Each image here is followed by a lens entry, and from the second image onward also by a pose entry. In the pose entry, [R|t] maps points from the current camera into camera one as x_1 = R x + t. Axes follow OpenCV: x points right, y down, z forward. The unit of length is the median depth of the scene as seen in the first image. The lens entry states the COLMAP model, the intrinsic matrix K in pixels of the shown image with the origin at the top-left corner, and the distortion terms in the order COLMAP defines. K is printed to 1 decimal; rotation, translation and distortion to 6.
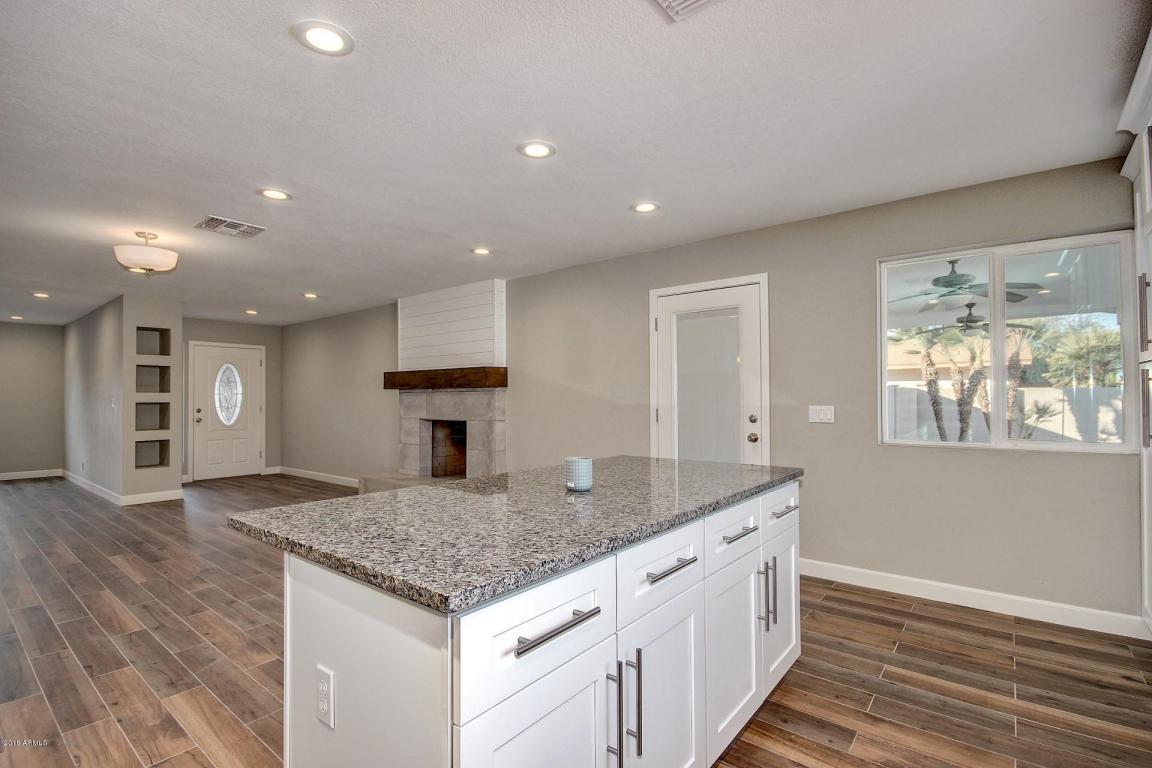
lens RADIAL K [[532.2, 0, 582.7], [0, 532.2, 389.5], [0, 0, 1]] dist [0.004679, -0.007410]
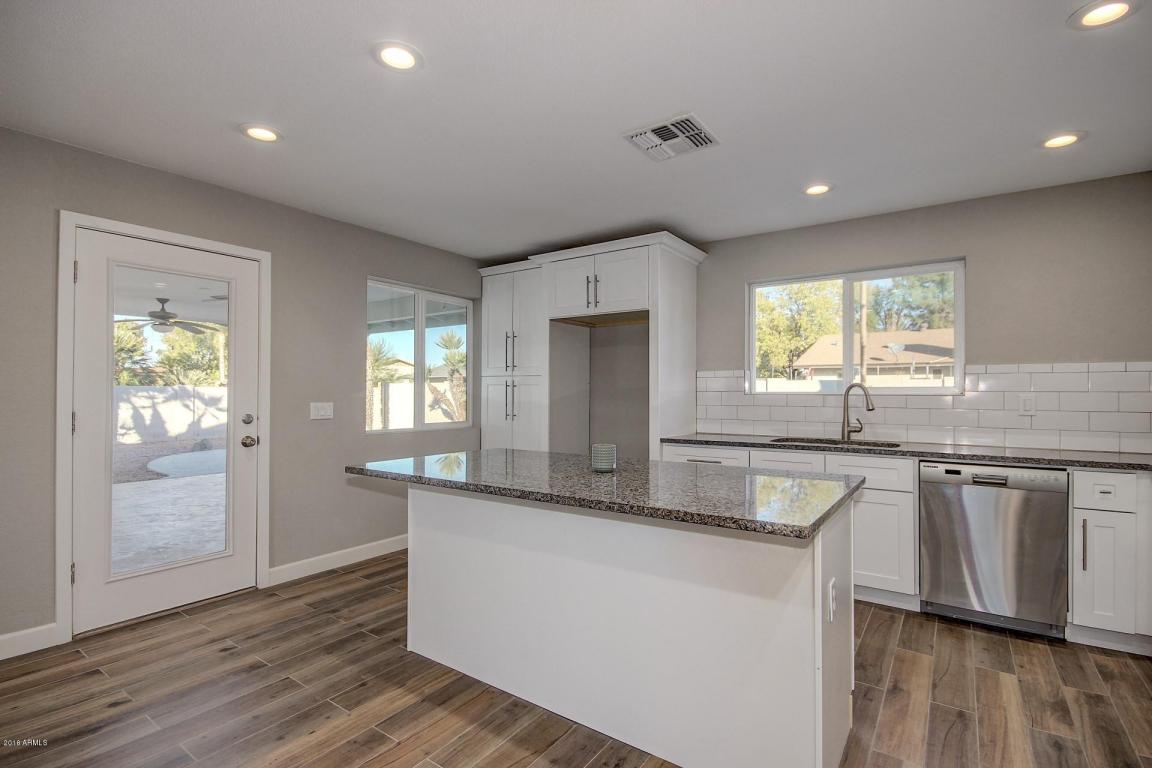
lens RADIAL K [[532.2, 0, 583.8], [0, 532.2, 393.1], [0, 0, 1]] dist [0.004679, -0.007410]
pose [[-0.062347, 0.005902, 0.998037, -0.395918], [-0.017398, 0.999824, -0.006999, 0.007148], [-0.997903, -0.017800, -0.062233, 0.373326]]
